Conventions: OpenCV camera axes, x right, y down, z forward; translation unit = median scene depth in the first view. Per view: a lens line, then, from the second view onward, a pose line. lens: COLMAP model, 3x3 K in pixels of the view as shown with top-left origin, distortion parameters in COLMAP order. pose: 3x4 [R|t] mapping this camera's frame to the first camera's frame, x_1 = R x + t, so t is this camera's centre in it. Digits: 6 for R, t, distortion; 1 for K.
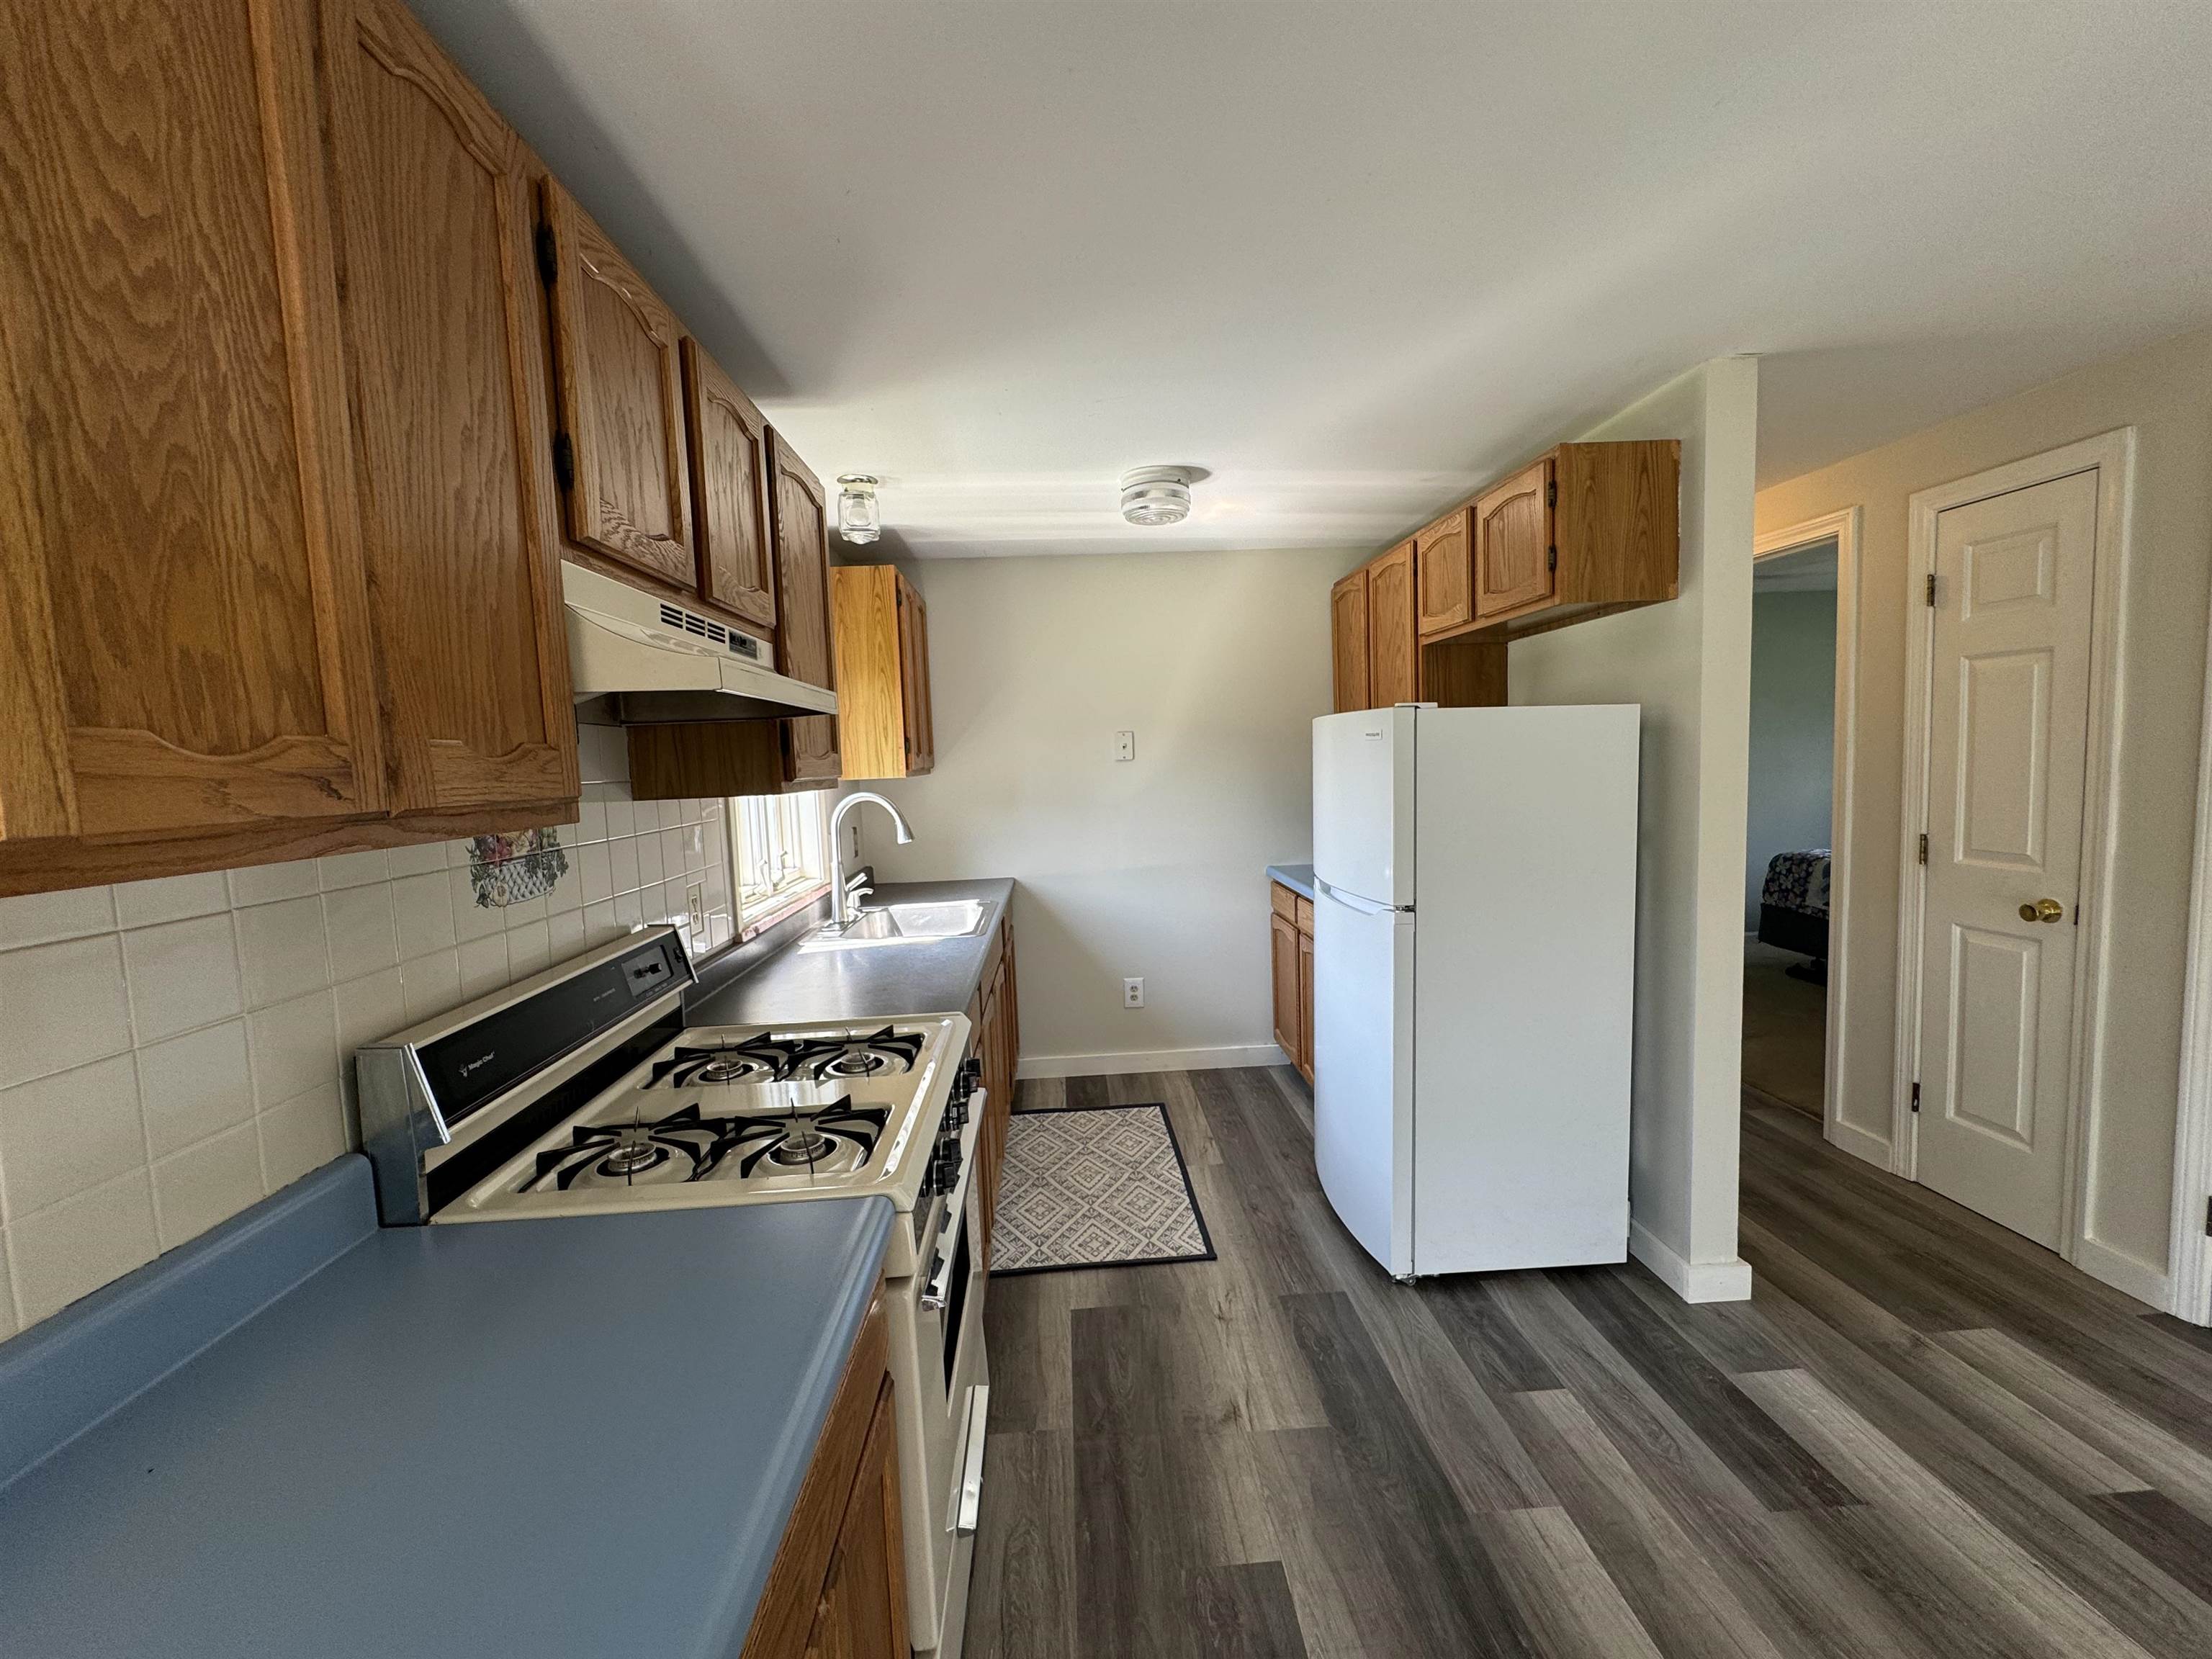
lens RADIAL K [[886.5, 0, 1105.3], [0, 886.5, 825.4], [0, 0, 1]] dist [-0.001083, 0.000154]
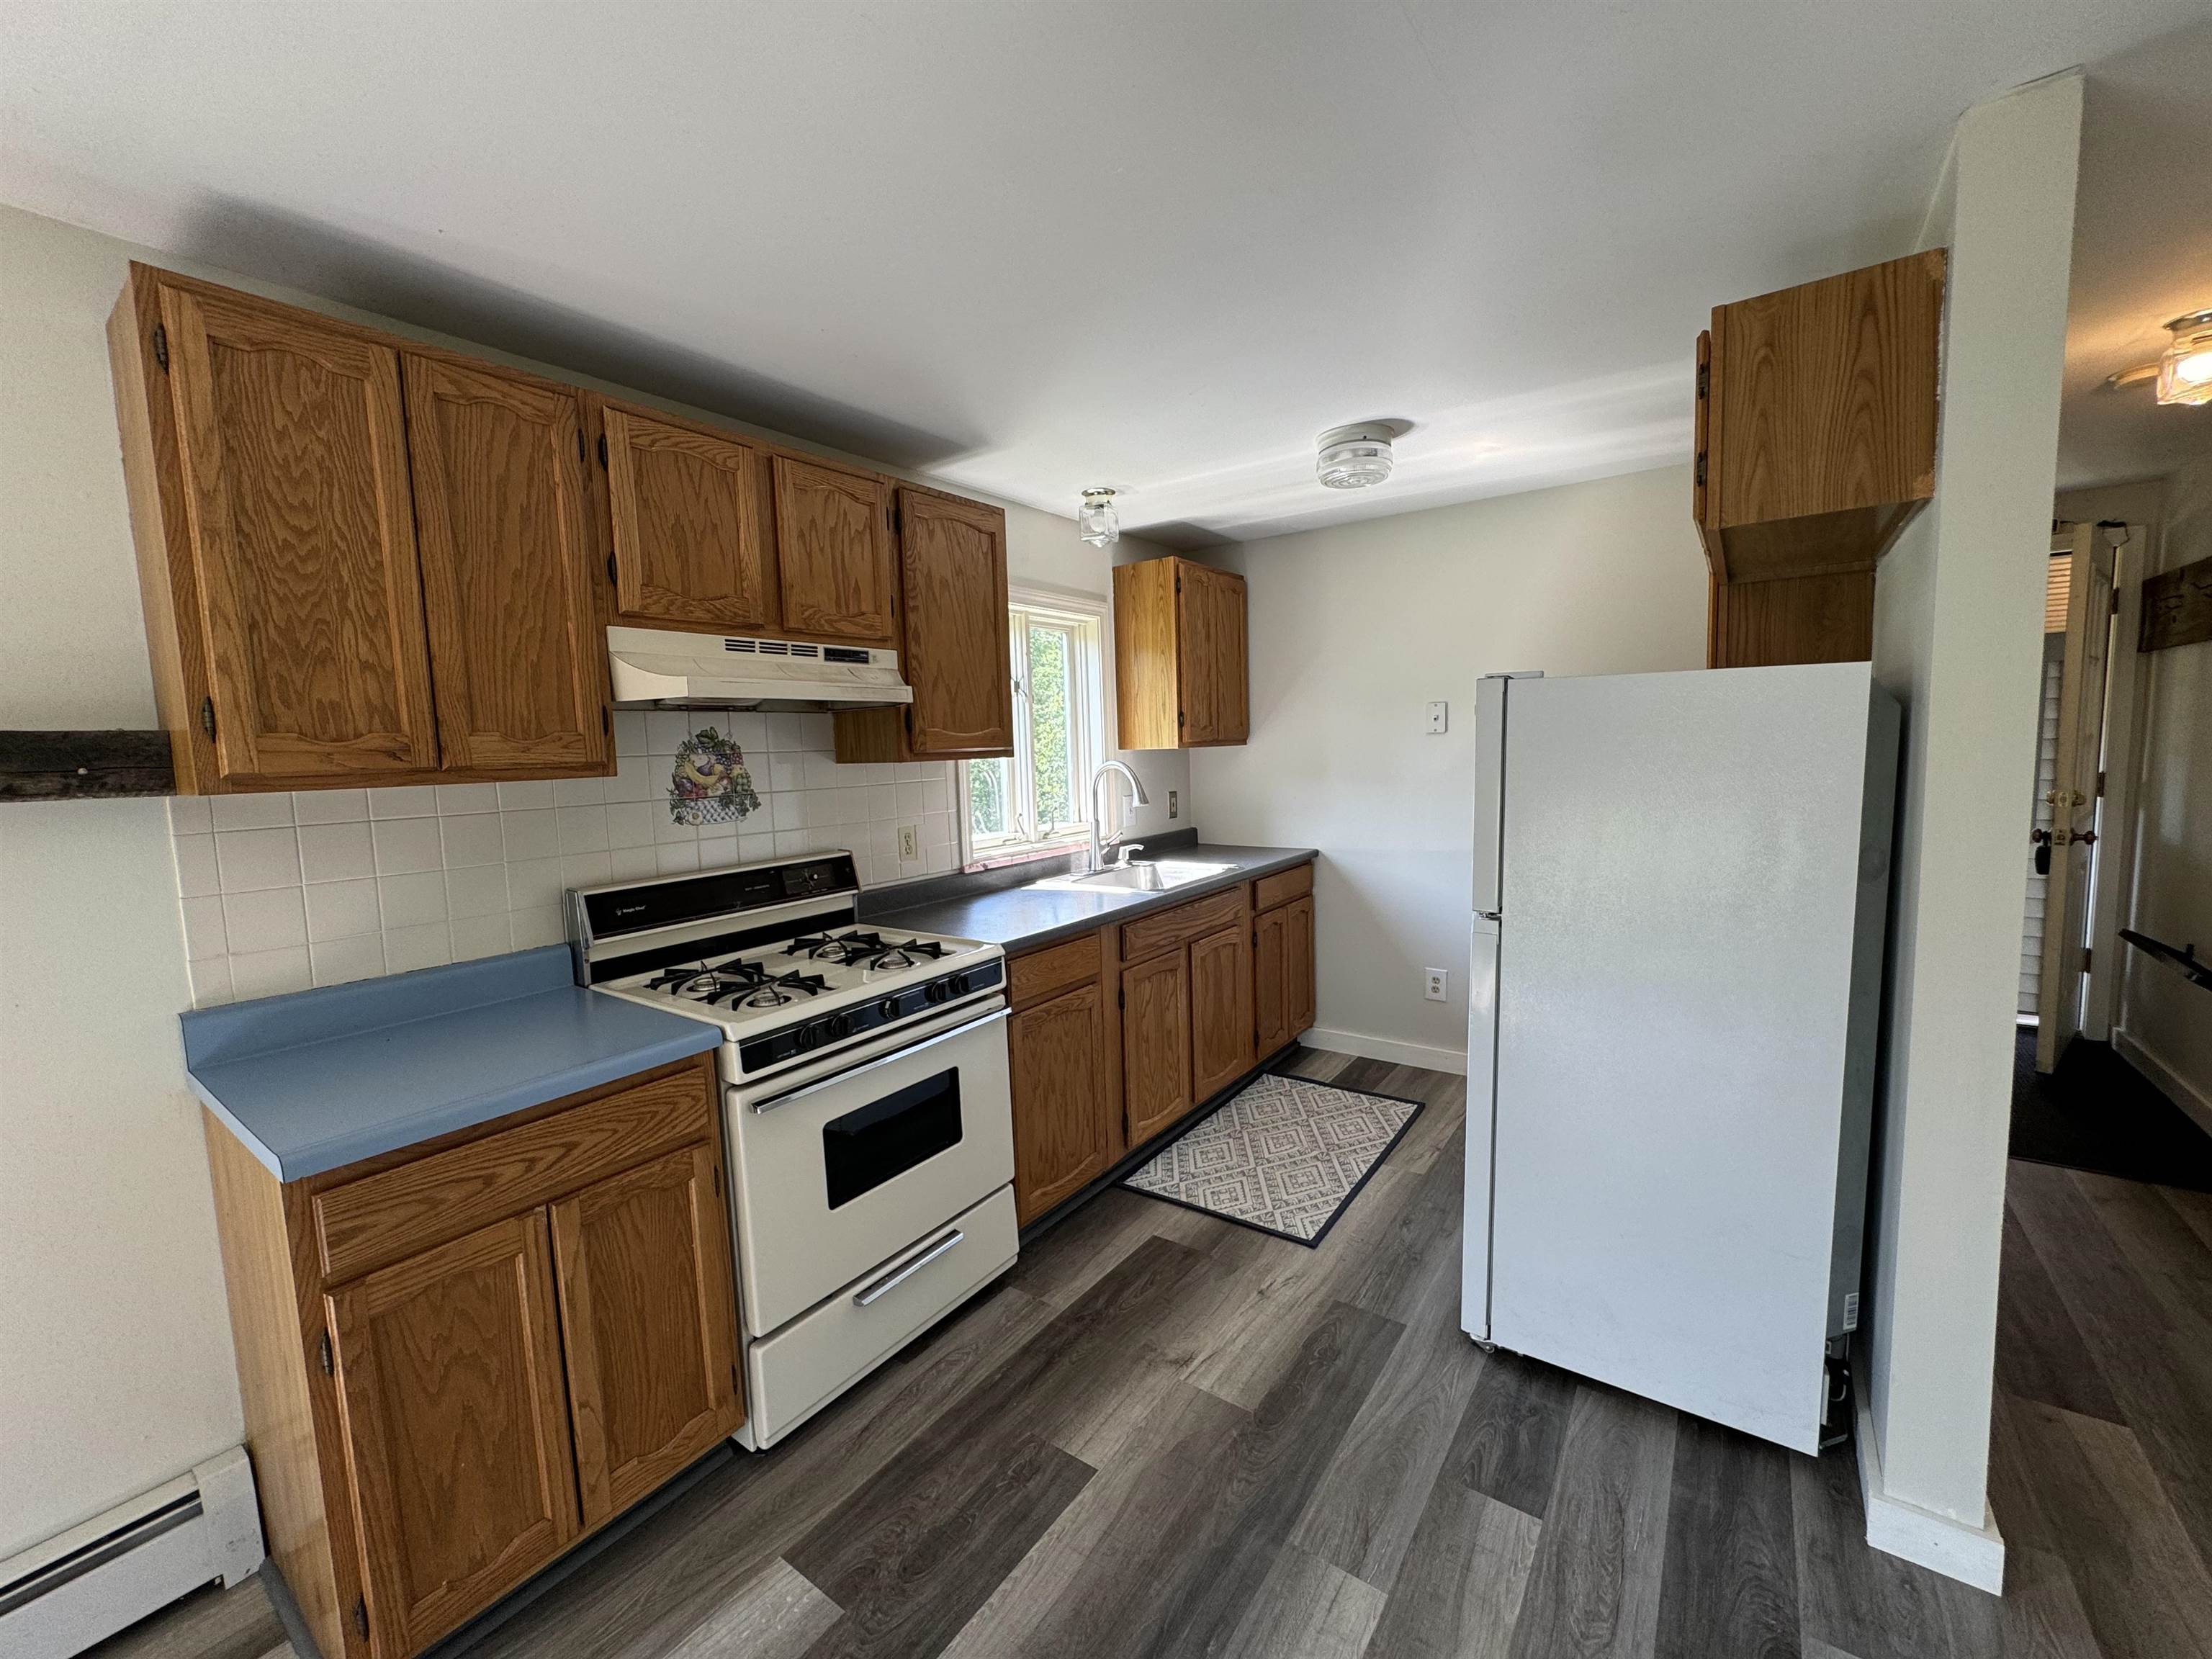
lens RADIAL K [[886.5, 0, 1105.8], [0, 886.5, 825.1], [0, 0, 1]] dist [-0.001083, 0.000154]
pose [[0.779539, 0.071507, -0.622259, 0.728507], [-0.047131, 0.997342, 0.055565, -0.028967], [0.624578, -0.013988, 0.780837, 0.135440]]
